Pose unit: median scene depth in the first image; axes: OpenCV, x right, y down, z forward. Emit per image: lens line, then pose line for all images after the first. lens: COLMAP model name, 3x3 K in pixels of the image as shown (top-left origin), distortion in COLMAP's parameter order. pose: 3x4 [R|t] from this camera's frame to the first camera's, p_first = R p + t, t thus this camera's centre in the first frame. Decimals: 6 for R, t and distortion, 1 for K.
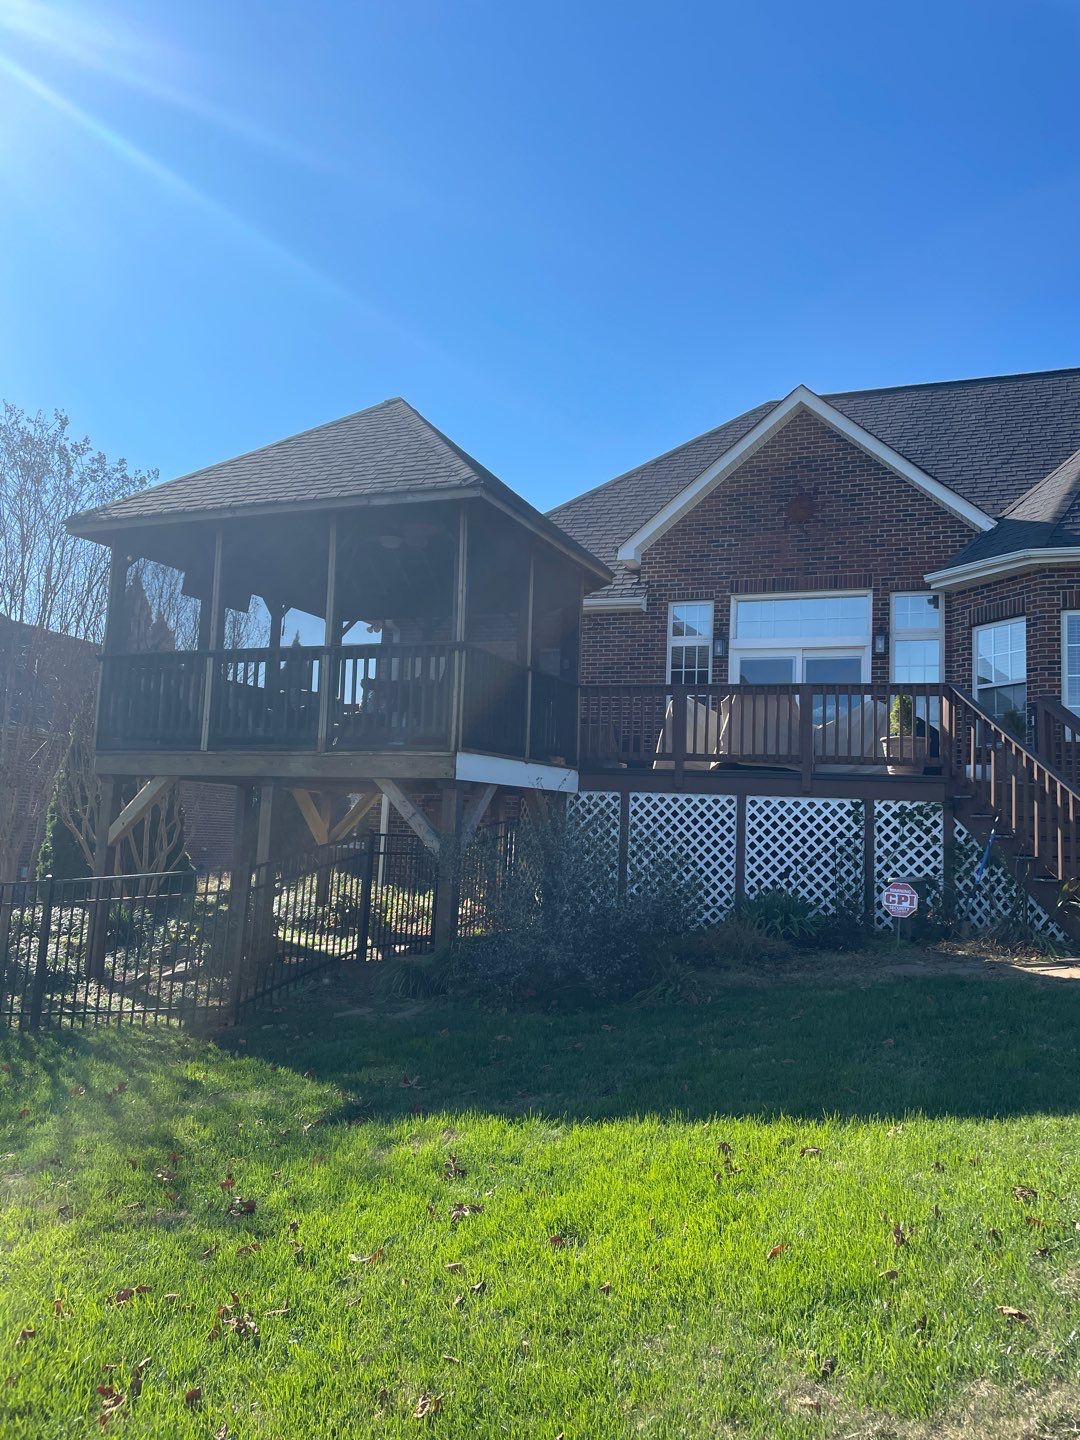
lens RADIAL K [[1092.2, 0, 540.0], [0, 1092.2, 720.0], [0, 0, 1]] dist [0.070650, -0.103355]
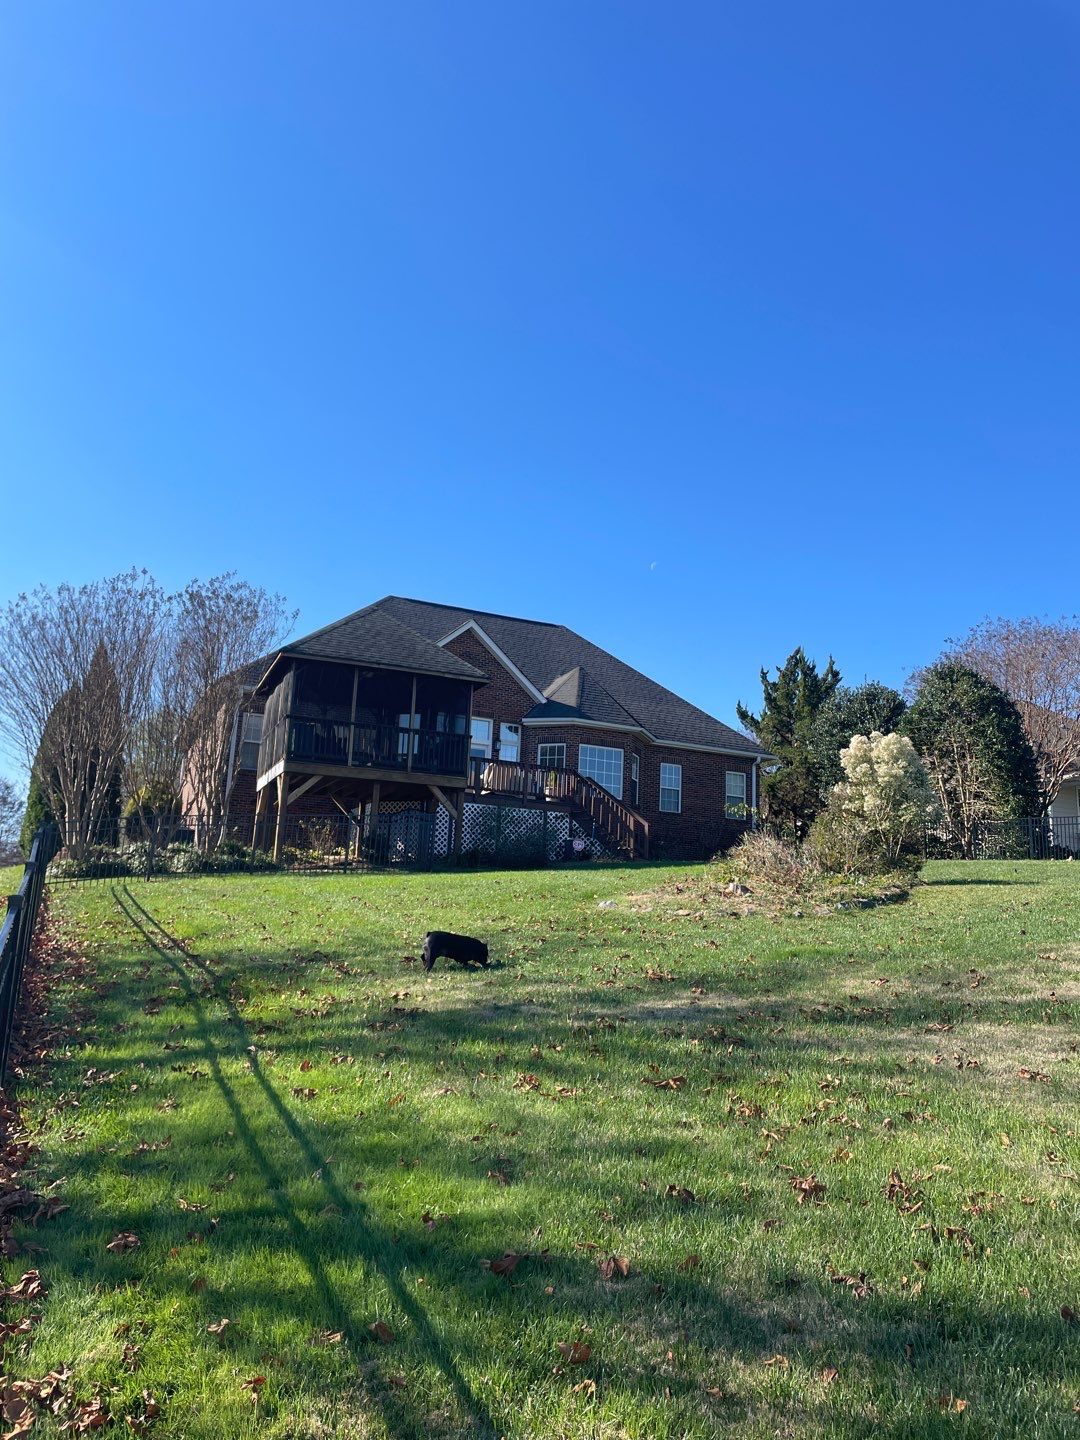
lens RADIAL K [[1093.5, 0, 586.2], [0, 1093.5, 726.6], [0, 0, 1]] dist [0.073388, -0.107829]
pose [[0.683064, 0.129148, 0.718849, -1.526519], [-0.090137, 0.991624, -0.092504, 0.106697], [-0.724775, -0.001608, 0.688984, -0.846410]]
